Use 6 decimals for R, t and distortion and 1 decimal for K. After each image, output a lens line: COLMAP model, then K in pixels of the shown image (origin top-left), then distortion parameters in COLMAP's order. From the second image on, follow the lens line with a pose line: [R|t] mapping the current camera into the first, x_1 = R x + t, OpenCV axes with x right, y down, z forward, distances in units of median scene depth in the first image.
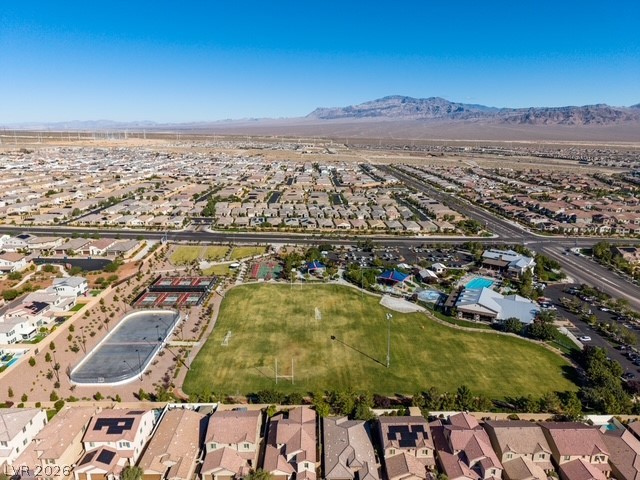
lens RADIAL K [[428.5, 0, 320.0], [0, 428.5, 240.0], [0, 0, 1]] dist [0.030689, -0.033517]
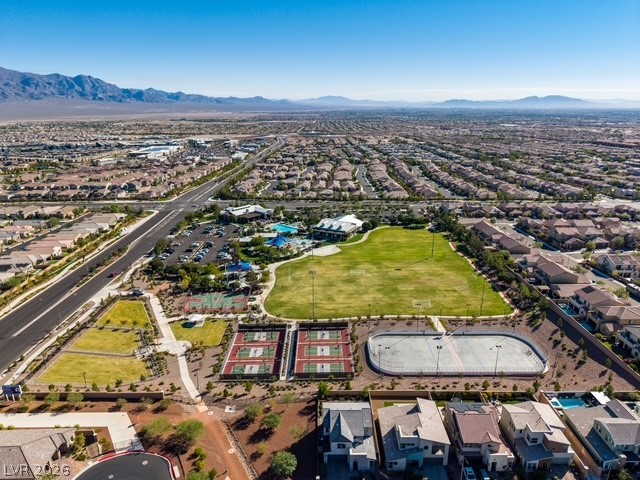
lens RADIAL K [[428.5, 0, 320.0], [0, 428.5, 240.0], [0, 0, 1]] dist [0.030689, -0.033517]
pose [[0.016545, -0.306397, 0.951760, -0.812175], [0.259472, 0.920595, 0.291854, -0.198327], [-0.965609, 0.242126, 0.094732, 0.764338]]
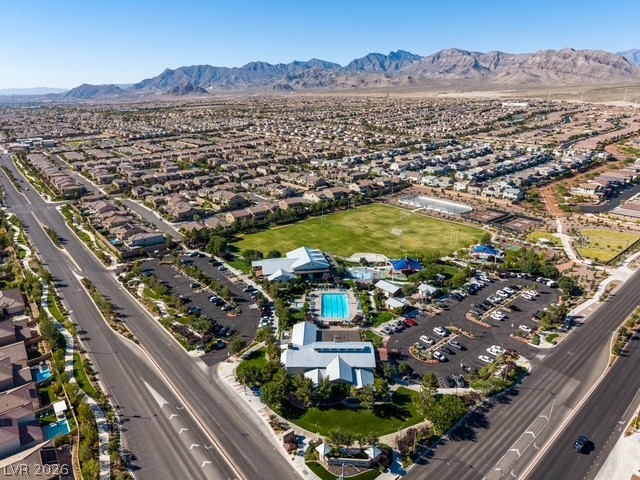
lens RADIAL K [[428.5, 0, 320.0], [0, 428.5, 240.0], [0, 0, 1]] dist [0.030689, -0.033517]
pose [[-0.785744, 0.204458, -0.583784, 0.786785], [-0.153497, 0.849818, 0.504231, -0.364961], [0.599204, 0.485805, -0.636355, 1.373112]]
